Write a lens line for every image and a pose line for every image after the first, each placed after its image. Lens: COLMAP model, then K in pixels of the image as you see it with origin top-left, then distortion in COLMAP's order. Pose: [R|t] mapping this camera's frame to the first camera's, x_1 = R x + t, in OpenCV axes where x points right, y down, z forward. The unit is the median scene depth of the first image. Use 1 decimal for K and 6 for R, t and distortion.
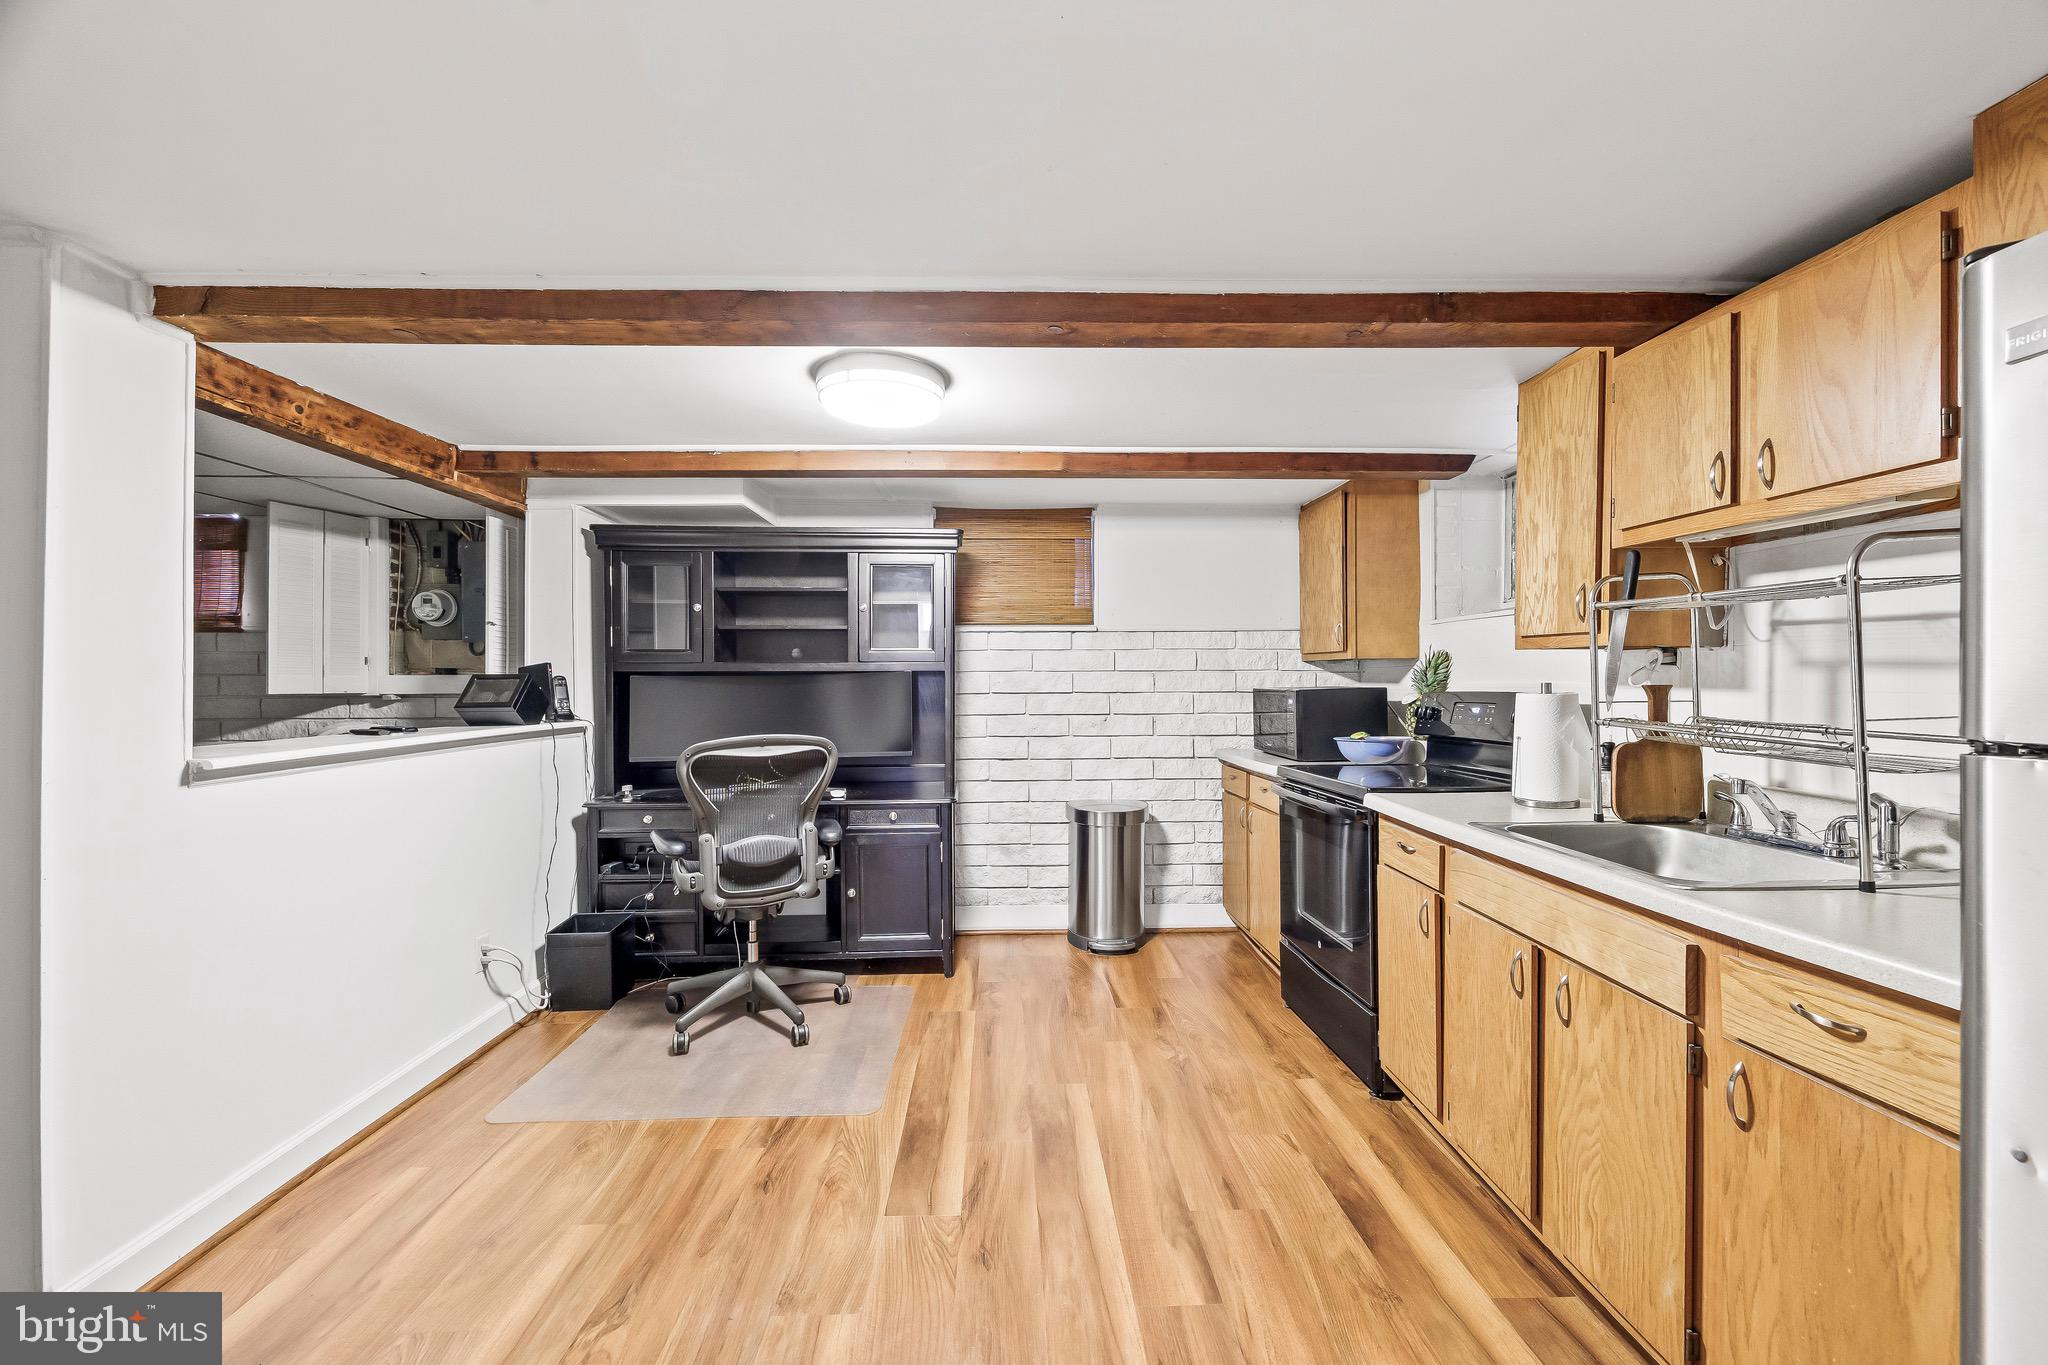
lens RADIAL K [[837.6, 0, 1022.6], [0, 837.6, 677.8], [0, 0, 1]] dist [-0.001881, 0.000692]
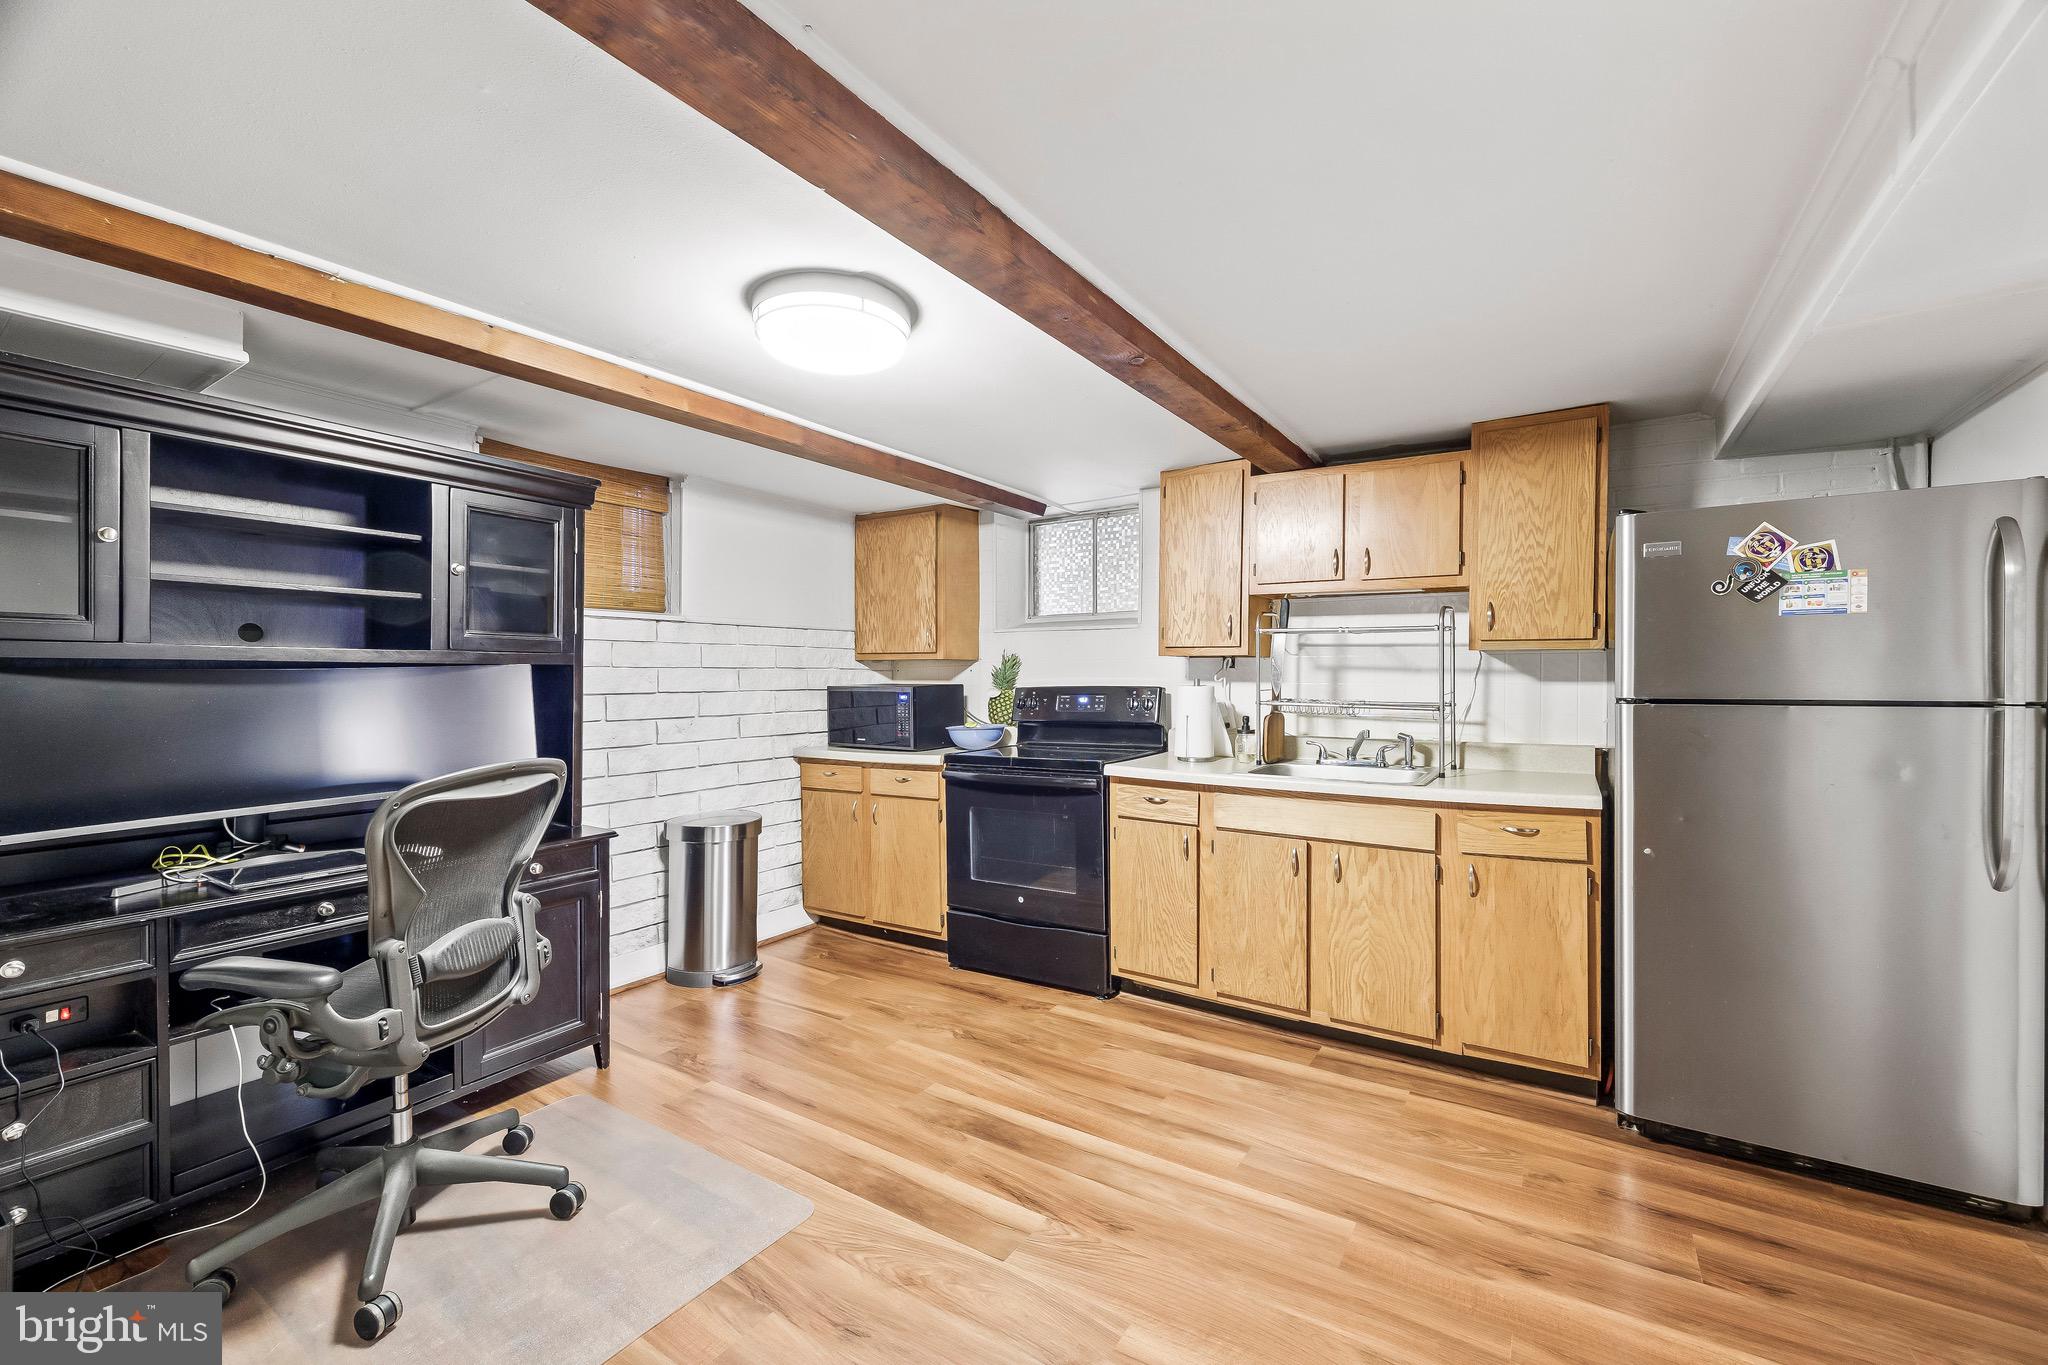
lens RADIAL K [[837.6, 0, 1025.7], [0, 837.6, 681.9], [0, 0, 1]] dist [-0.001881, 0.000692]
pose [[0.572702, -0.003507, 0.819756, -0.614180], [-0.000562, 0.999989, 0.004670, 0.003785], [-0.819763, -0.003135, 0.572694, 0.313200]]
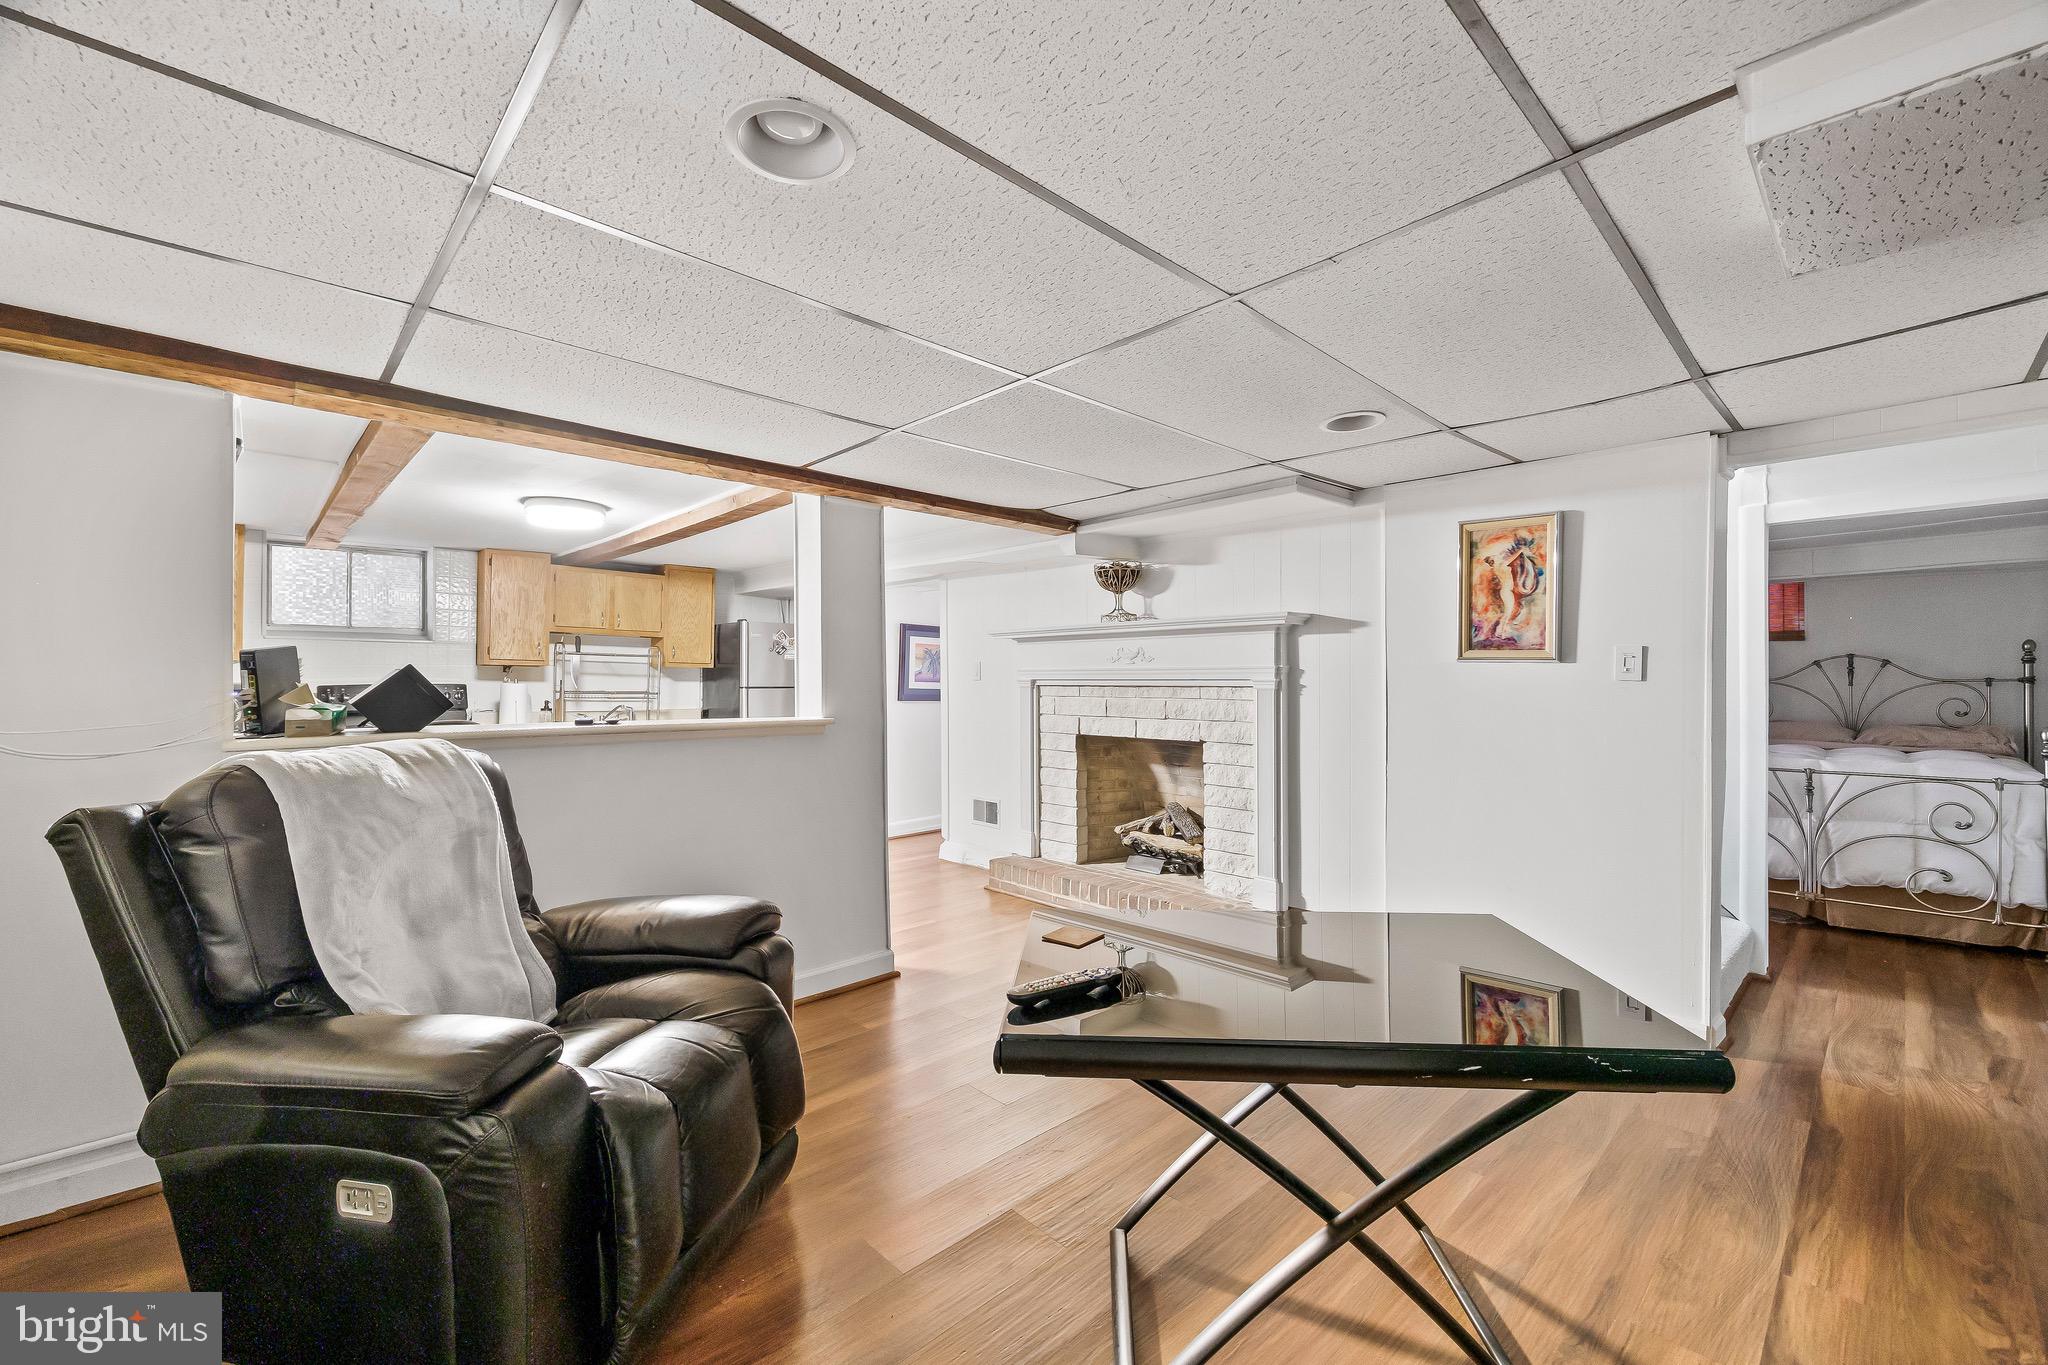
lens RADIAL K [[837.6, 0, 1026.8], [0, 837.6, 683.1], [0, 0, 1]] dist [-0.001881, 0.000692]
pose [[-0.662087, -0.001923, 0.749424, -1.768662], [-0.003969, 0.999992, -0.000940, 0.011143], [-0.749416, -0.003596, -0.662090, 1.196344]]
